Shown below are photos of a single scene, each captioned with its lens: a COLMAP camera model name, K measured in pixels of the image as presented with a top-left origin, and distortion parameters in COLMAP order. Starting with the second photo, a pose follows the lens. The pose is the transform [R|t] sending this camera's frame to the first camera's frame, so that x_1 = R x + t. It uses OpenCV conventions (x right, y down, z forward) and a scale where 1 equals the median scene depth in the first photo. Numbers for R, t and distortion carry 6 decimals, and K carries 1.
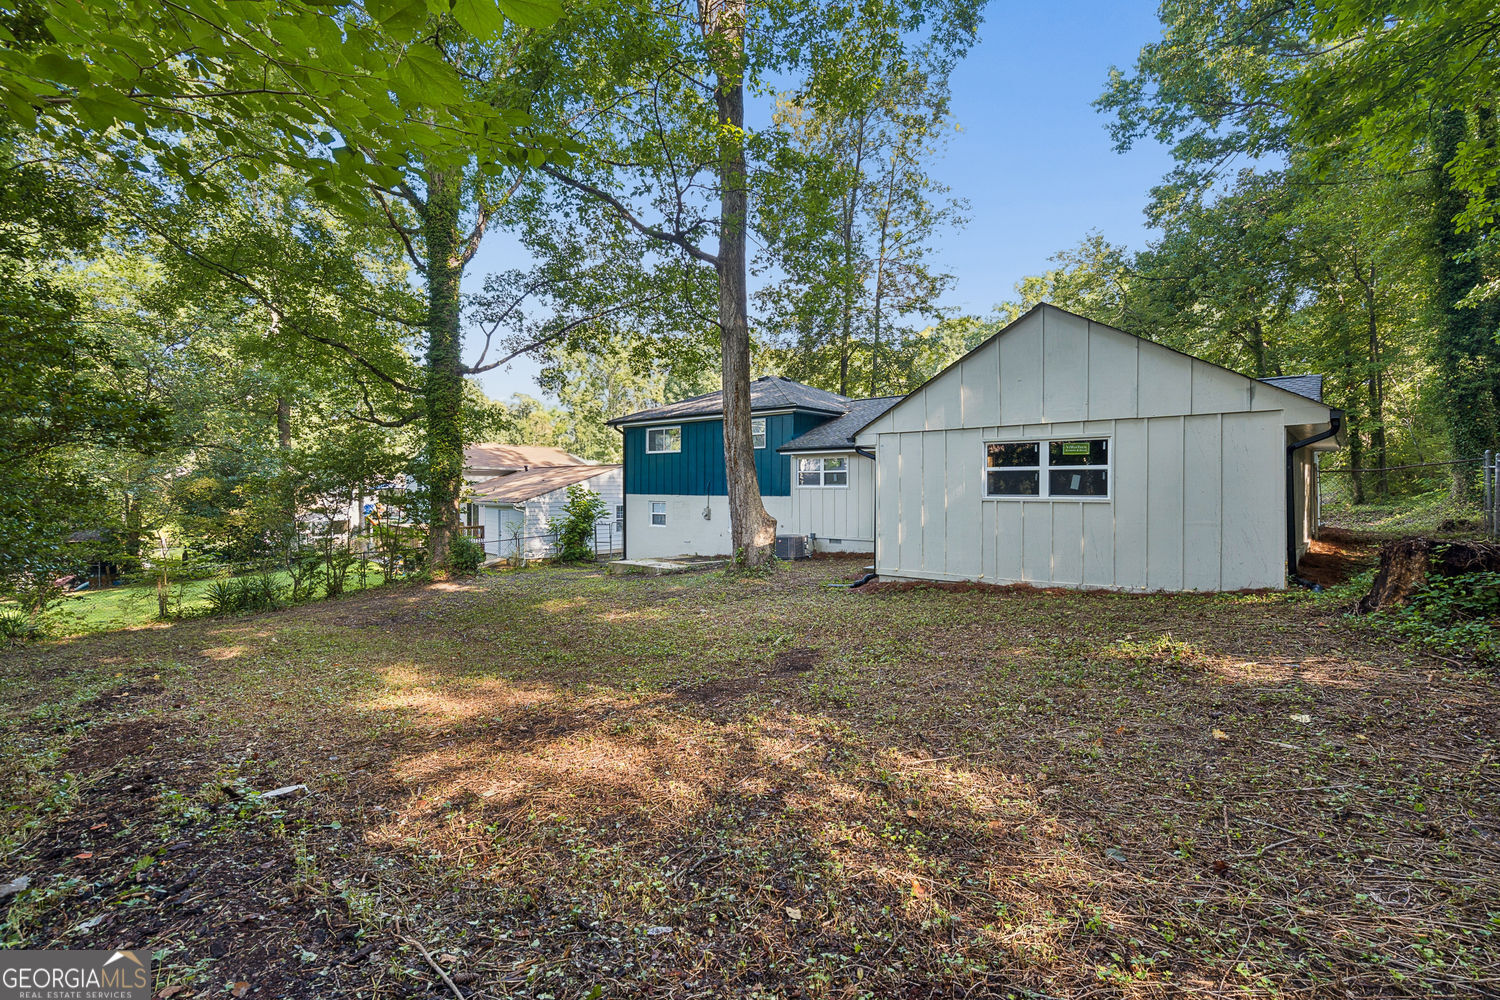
lens RADIAL K [[696.9, 0, 753.4], [0, 696.9, 495.0], [0, 0, 1]] dist [-0.000164, 0.000713]
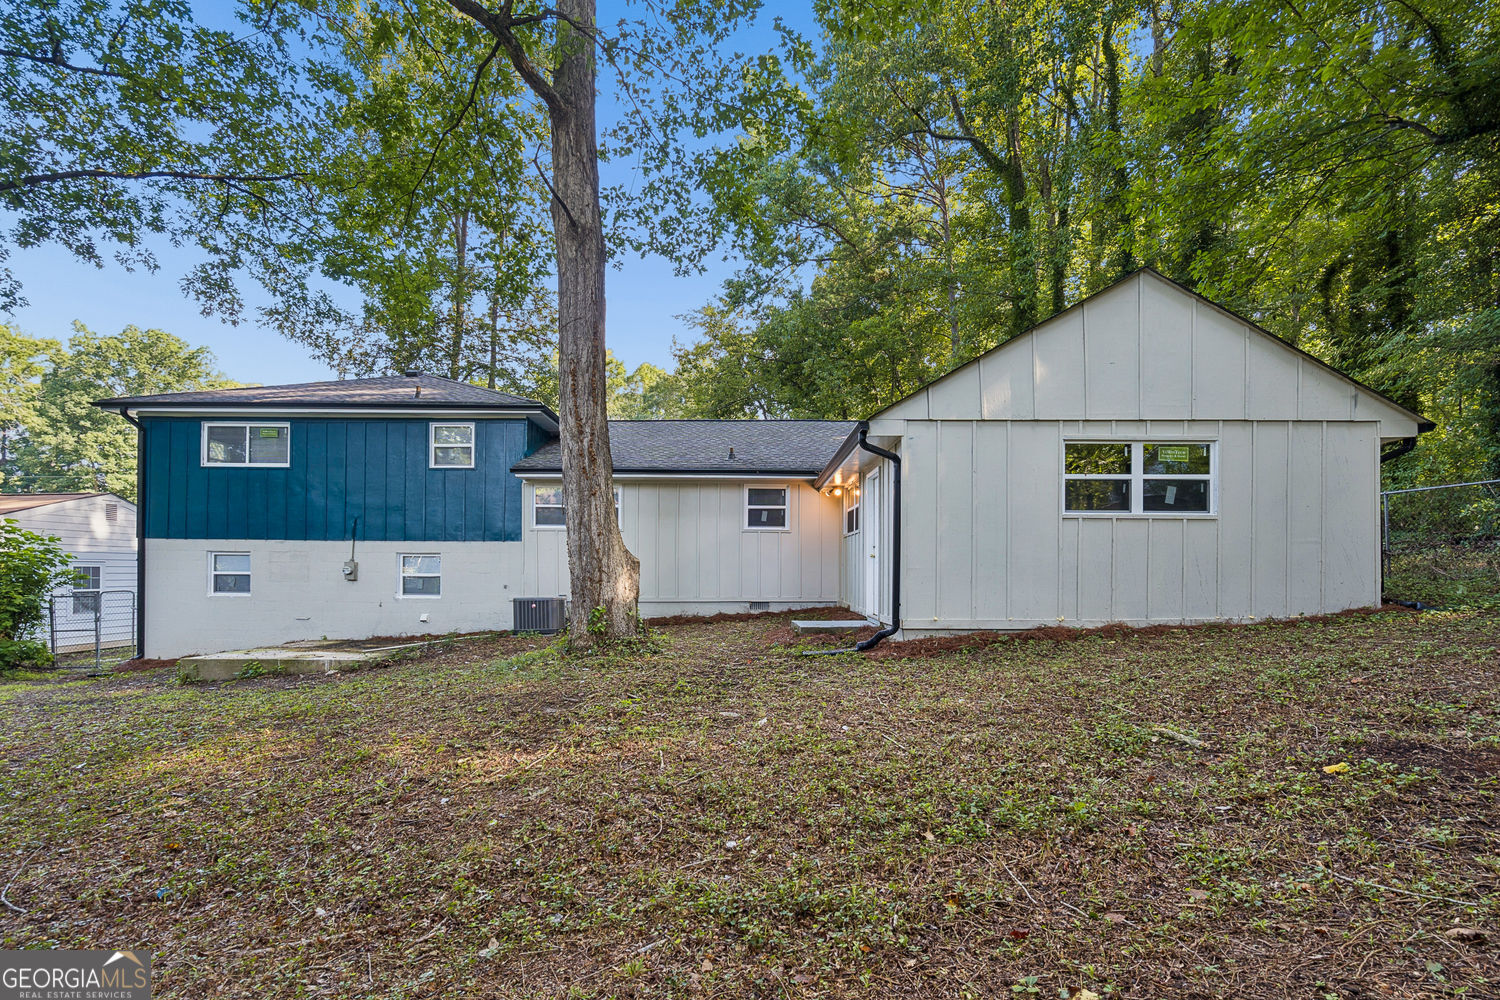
lens RADIAL K [[696.9, 0, 728.1], [0, 696.9, 569.4], [0, 0, 1]] dist [-0.000164, 0.000713]
pose [[0.762364, 0.006445, 0.647117, -0.295841], [0.003479, 0.999895, -0.014057, 0.050348], [-0.647139, 0.012968, 0.762262, 0.457297]]
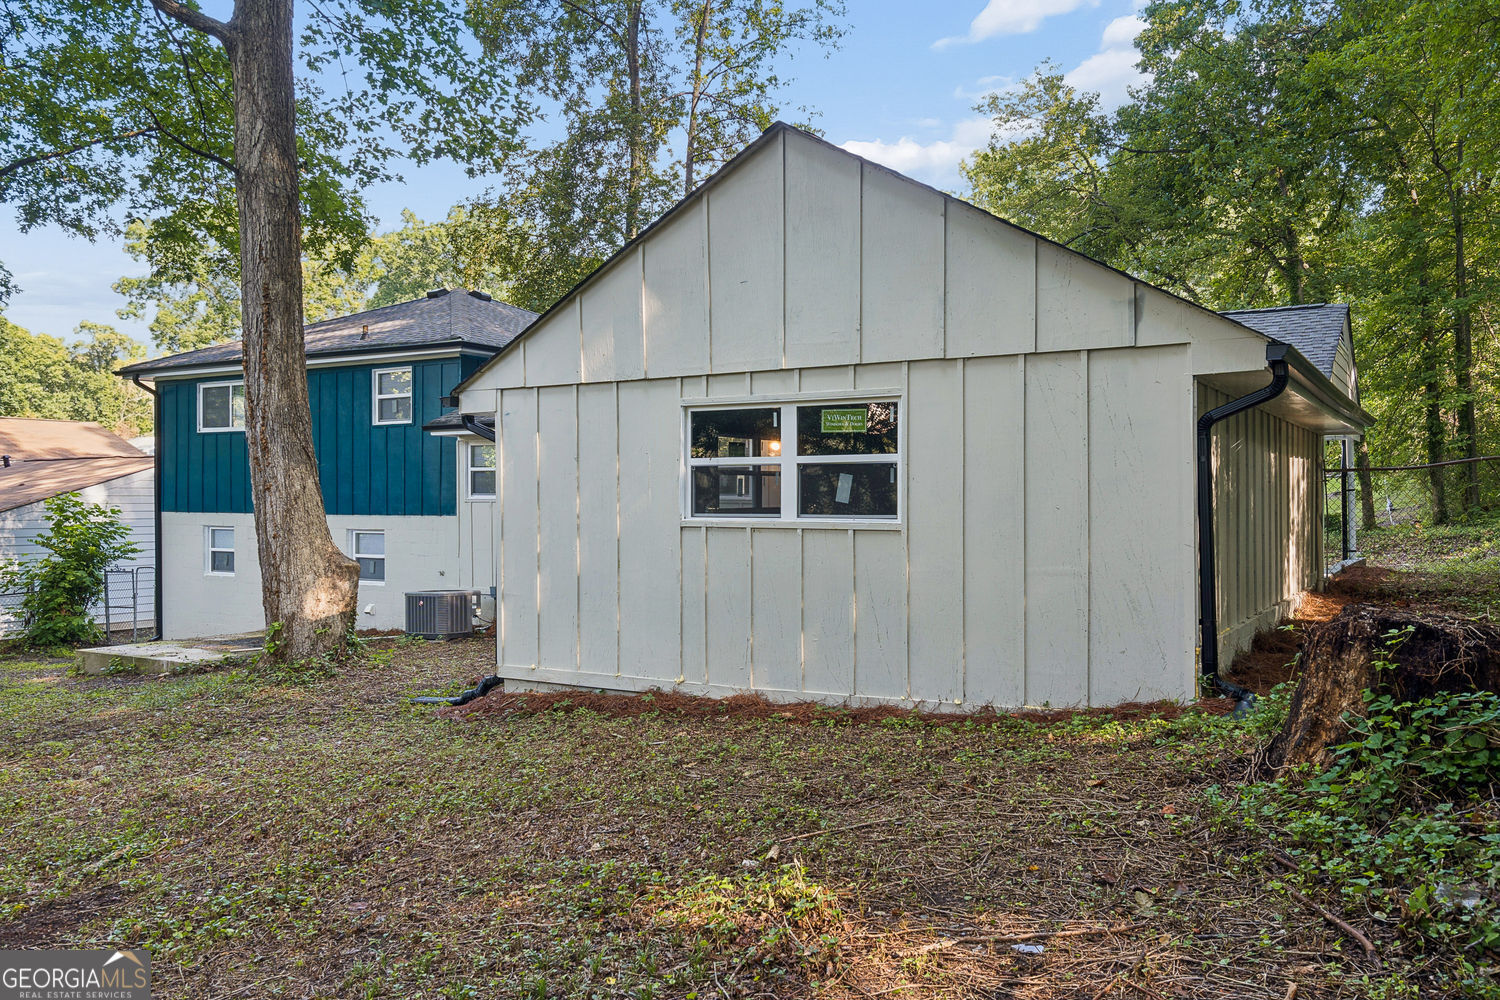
lens RADIAL K [[1167.2, 0, 781.0], [0, 1167.2, 512.3], [0, 0, 1]] dist [0.002747, 0.009117]
pose [[0.984002, -0.002922, 0.178132, 0.173470], [0.002702, 0.999995, 0.001476, -0.001788], [-0.178136, -0.000971, 0.984005, 0.124056]]
